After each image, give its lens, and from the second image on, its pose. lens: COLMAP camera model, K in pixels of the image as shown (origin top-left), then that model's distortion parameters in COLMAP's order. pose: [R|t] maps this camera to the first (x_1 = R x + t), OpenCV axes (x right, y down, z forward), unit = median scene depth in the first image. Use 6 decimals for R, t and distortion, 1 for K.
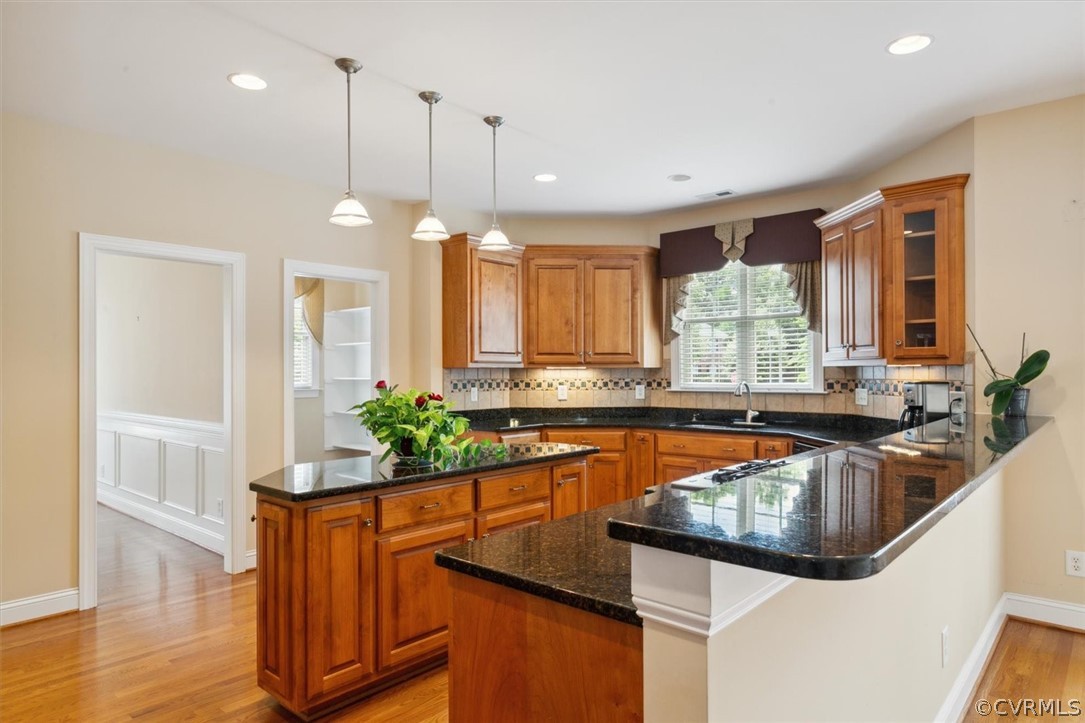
lens RADIAL K [[656.9, 0, 543.9], [0, 656.9, 368.0], [0, 0, 1]] dist [-0.003172, -0.000706]
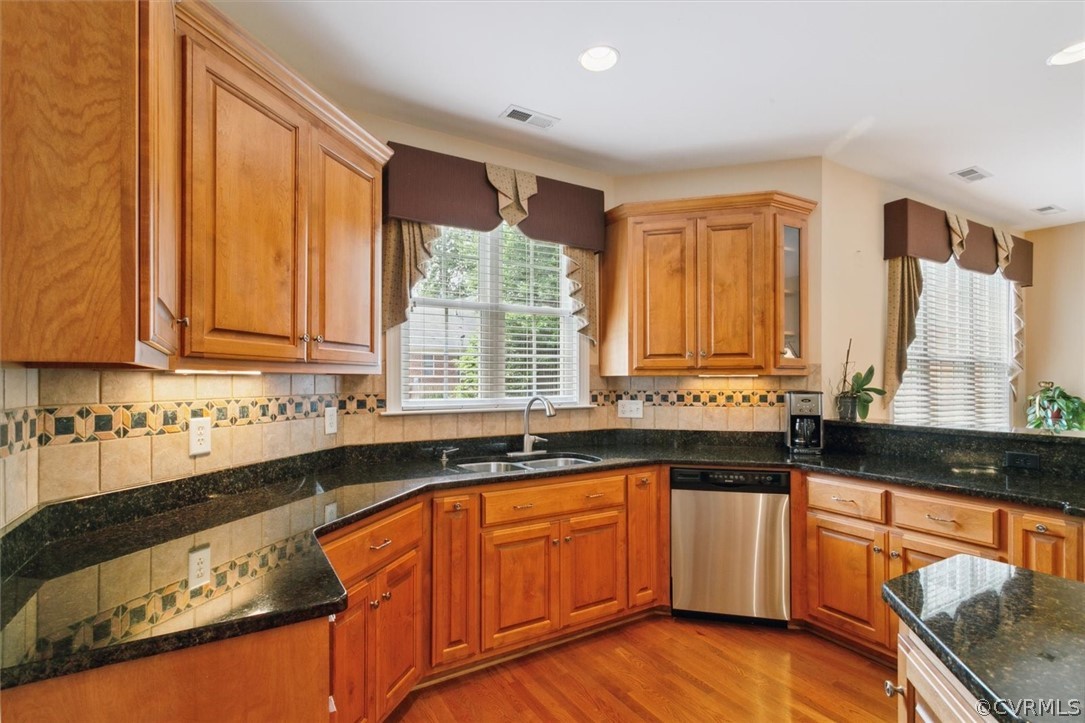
lens RADIAL K [[522.2, 0, 543.5], [0, 522.2, 378.7], [0, 0, 1]] dist [0.001155, 0.000192]
pose [[0.296947, 0.005757, 0.954877, -0.217744], [-0.005571, 0.999975, -0.004296, 0.004130], [-0.954878, -0.004044, 0.296972, 0.752845]]
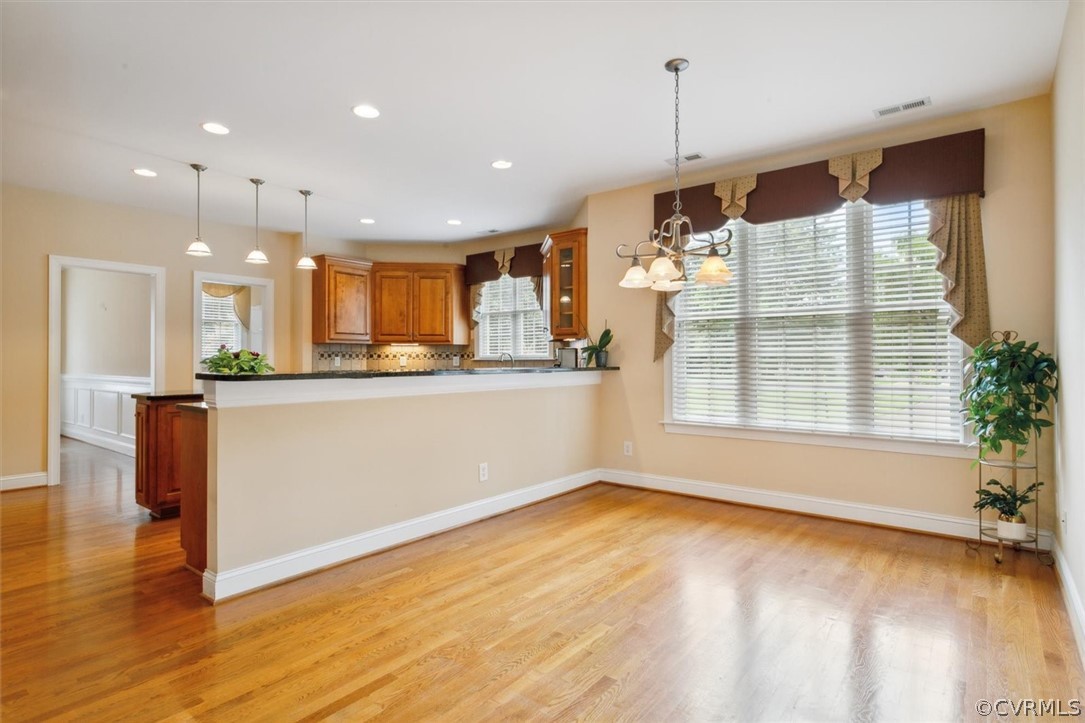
lens RADIAL K [[564.1, 0, 541.5], [0, 564.1, 356.2], [0, 0, 1]] dist [0.001178, 0.000695]
pose [[0.998646, 0.002921, 0.051942, 0.289258], [-0.002755, 0.999991, -0.003275, 0.030831], [-0.051951, 0.003127, 0.998645, -0.305341]]
